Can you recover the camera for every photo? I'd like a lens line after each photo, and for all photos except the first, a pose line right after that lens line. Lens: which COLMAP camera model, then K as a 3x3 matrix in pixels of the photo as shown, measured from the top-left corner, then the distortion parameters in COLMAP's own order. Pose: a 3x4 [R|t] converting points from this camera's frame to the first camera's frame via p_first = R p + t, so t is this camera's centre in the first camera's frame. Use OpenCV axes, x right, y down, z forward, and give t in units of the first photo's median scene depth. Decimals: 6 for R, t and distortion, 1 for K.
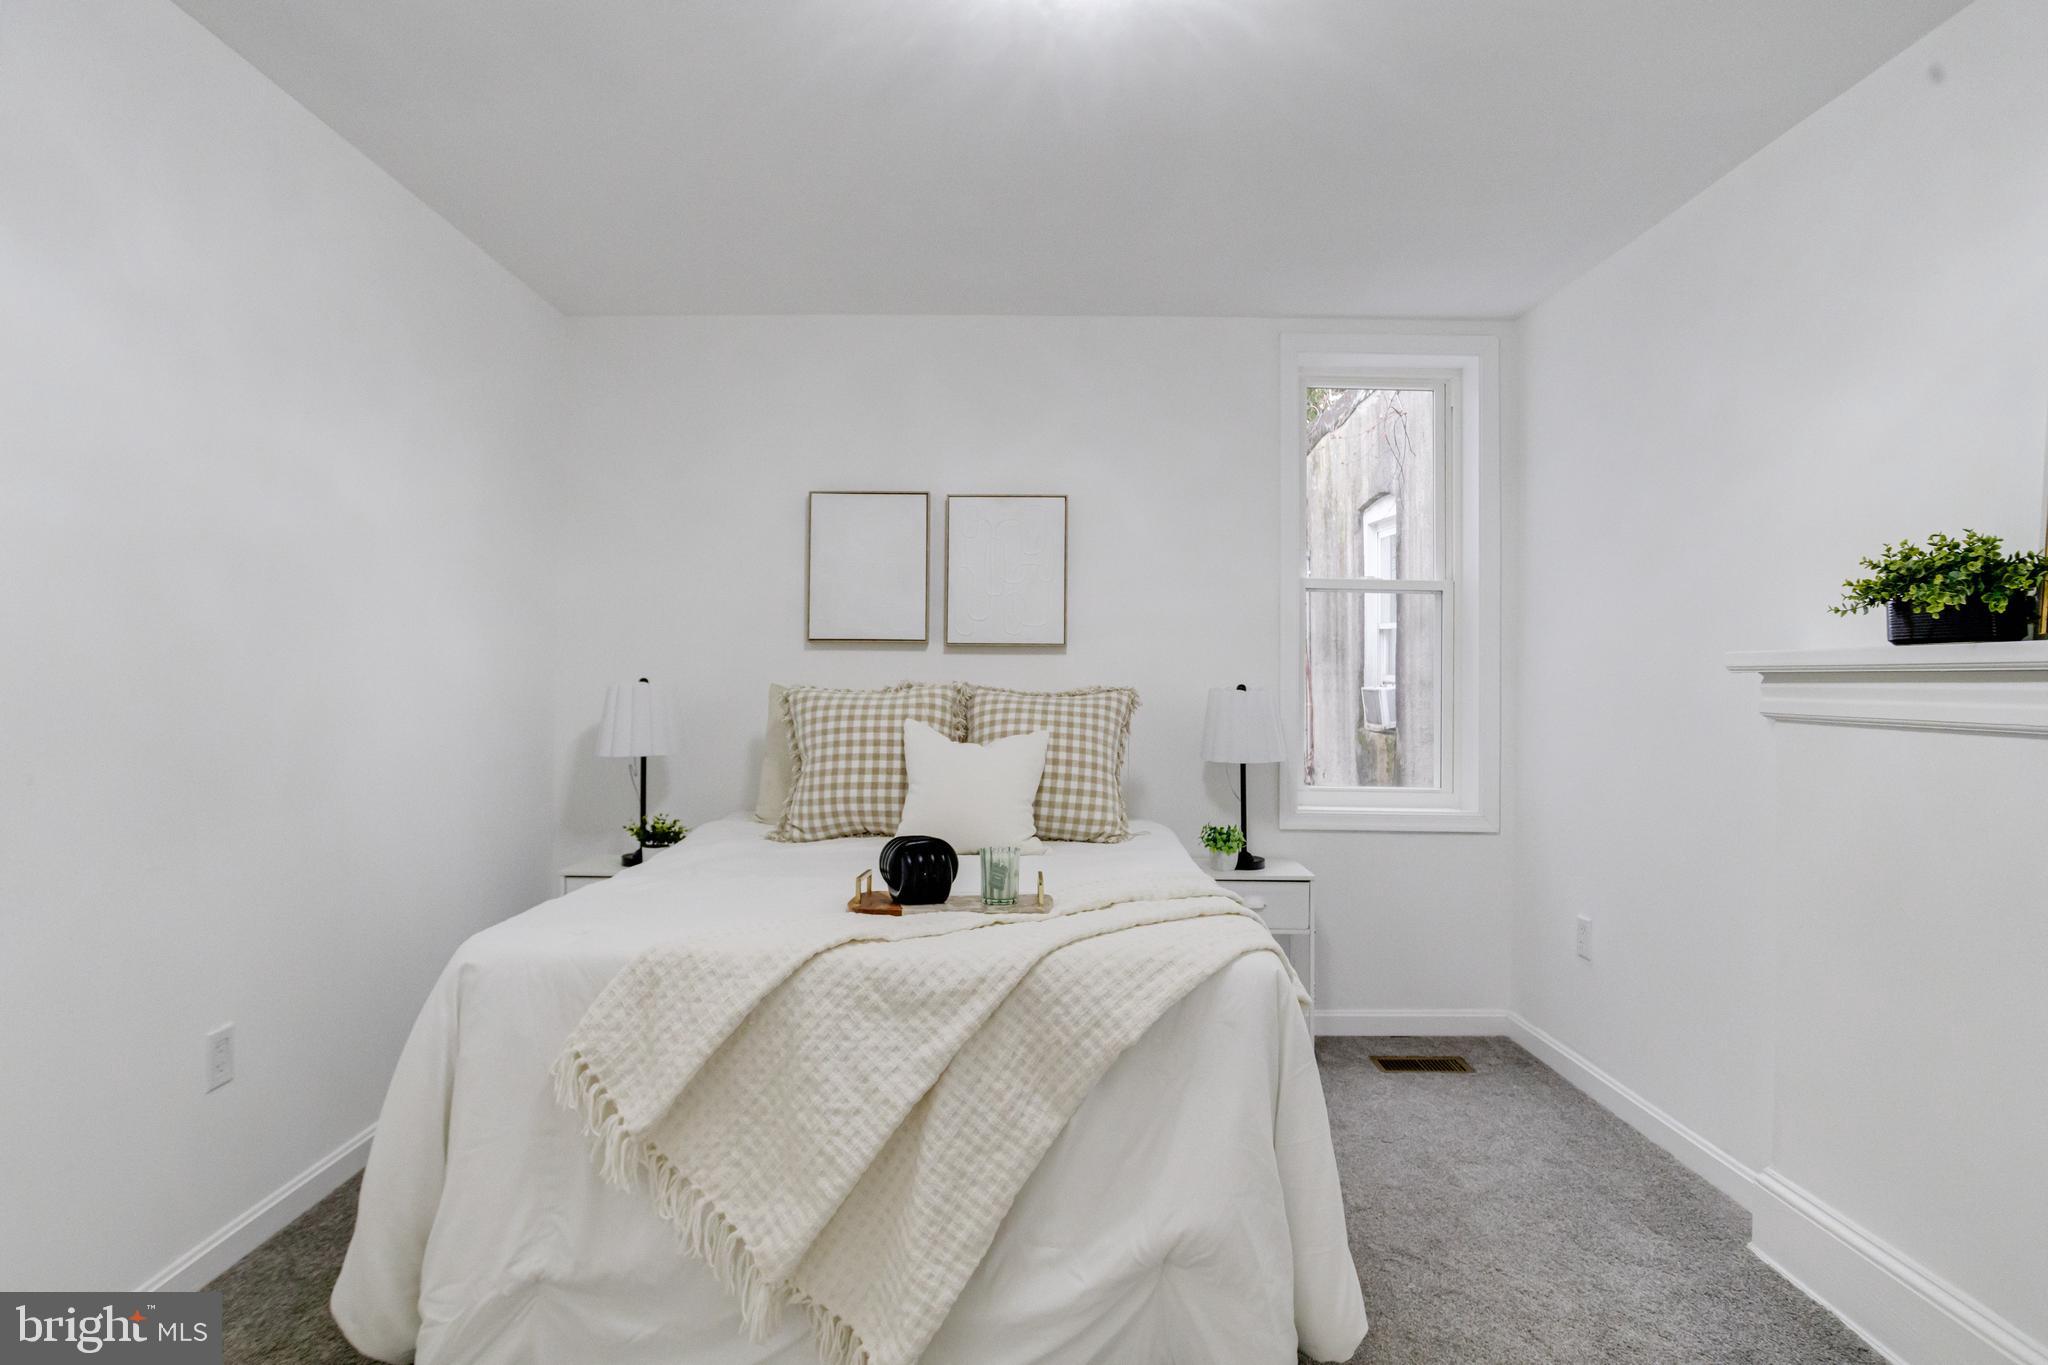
lens RADIAL K [[1065.6, 0, 1021.1], [0, 1065.6, 674.1], [0, 0, 1]] dist [-0.048067, 0.026311]
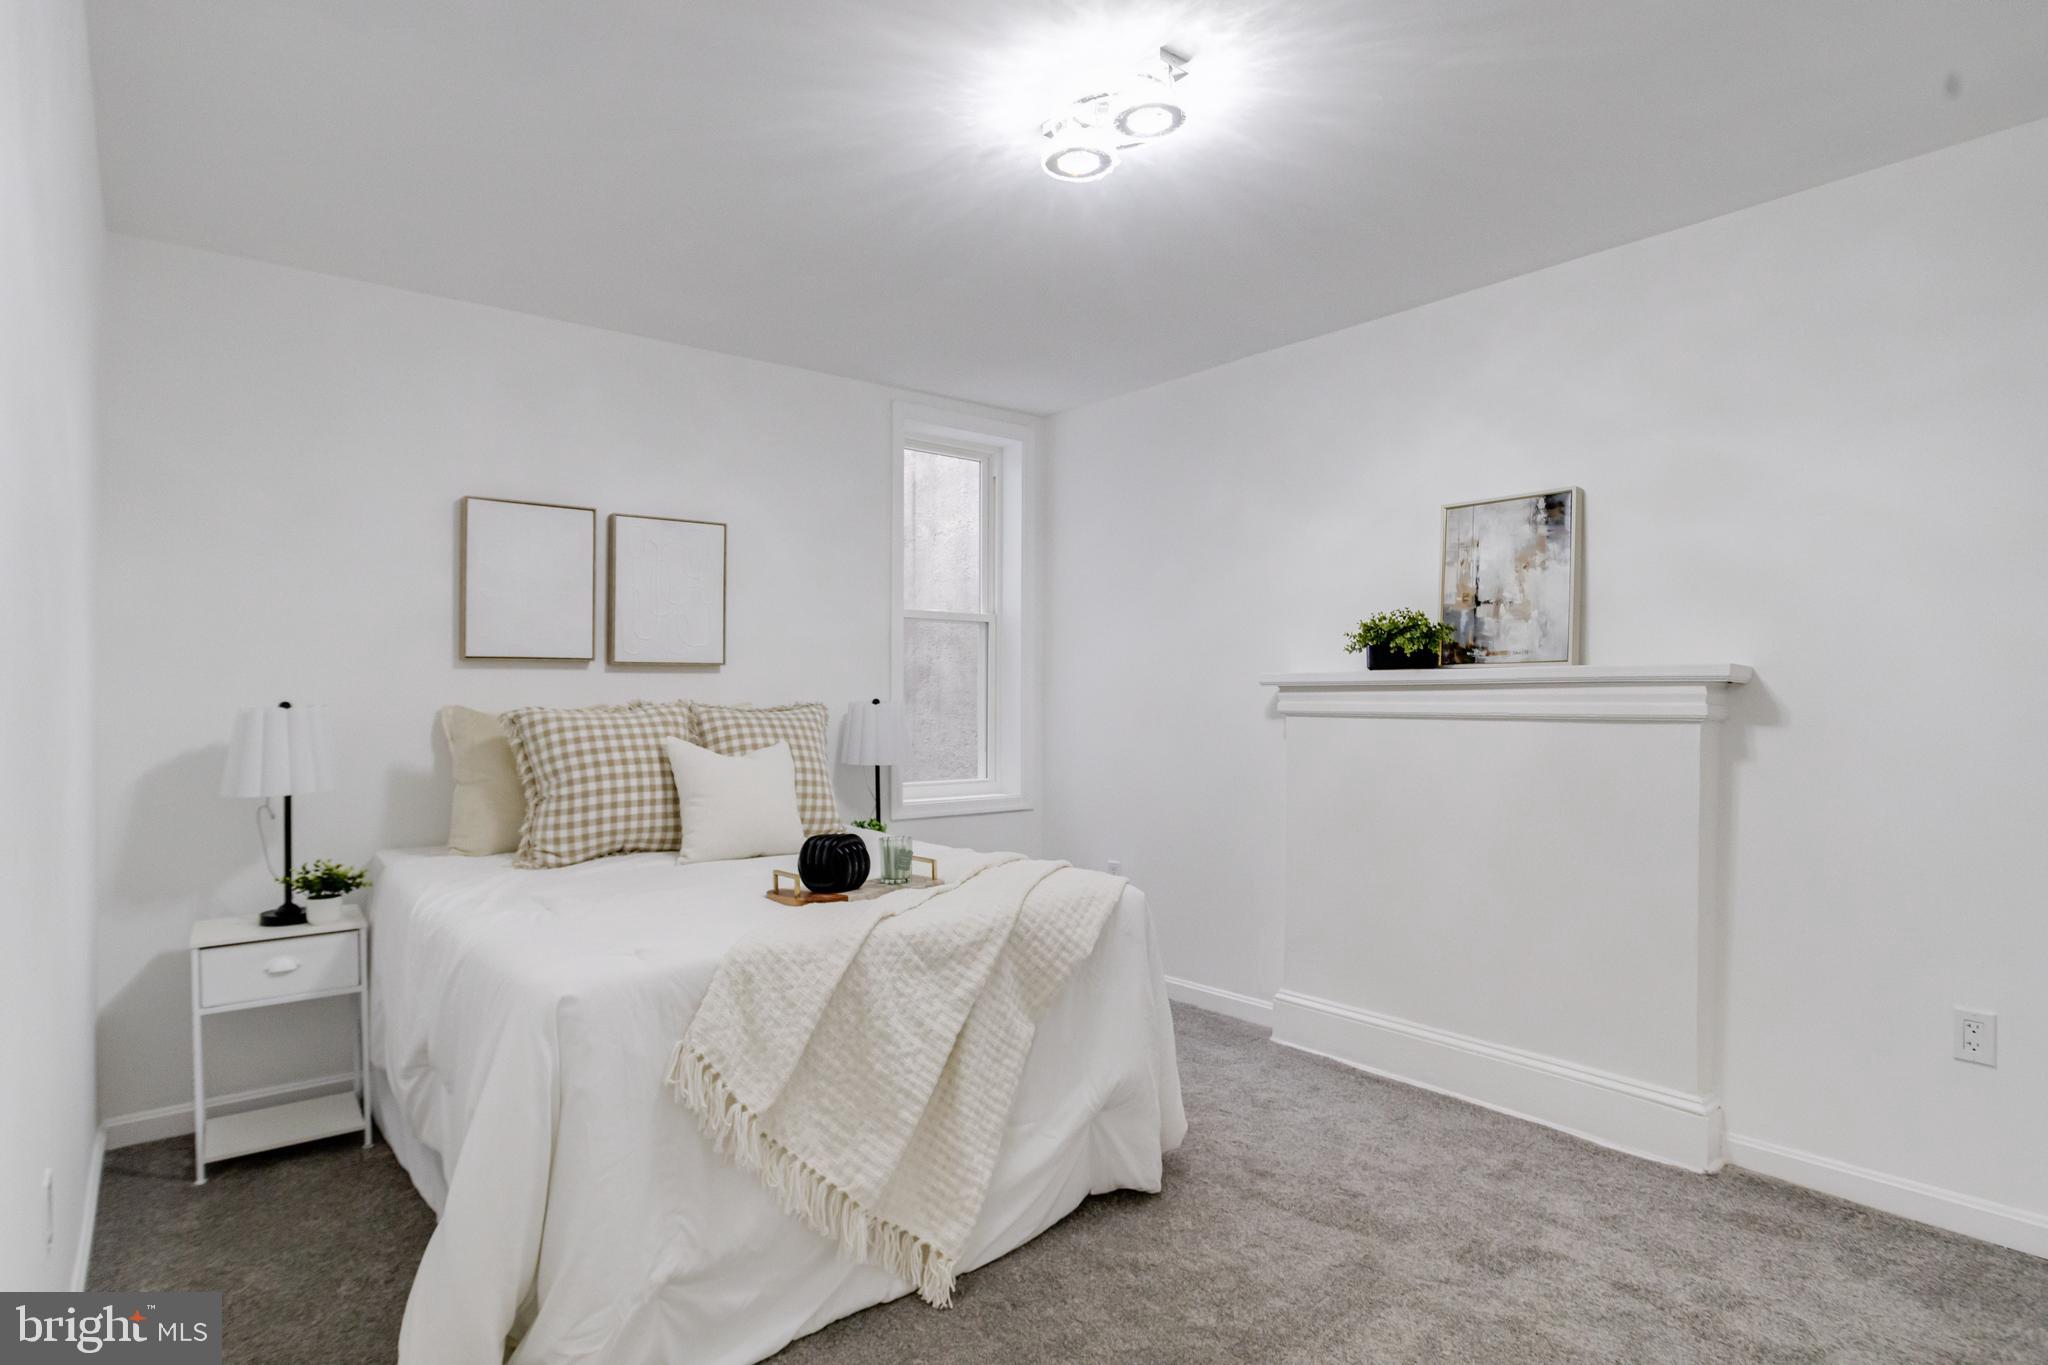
lens RADIAL K [[1040.5, 0, 1021.7], [0, 1040.5, 726.6], [0, 0, 1]] dist [-0.045448, 0.025742]
pose [[0.780147, -0.032017, 0.624777, -0.784800], [0.008616, 0.999145, 0.040443, -0.008877], [-0.625537, -0.026169, 0.779755, -0.000264]]
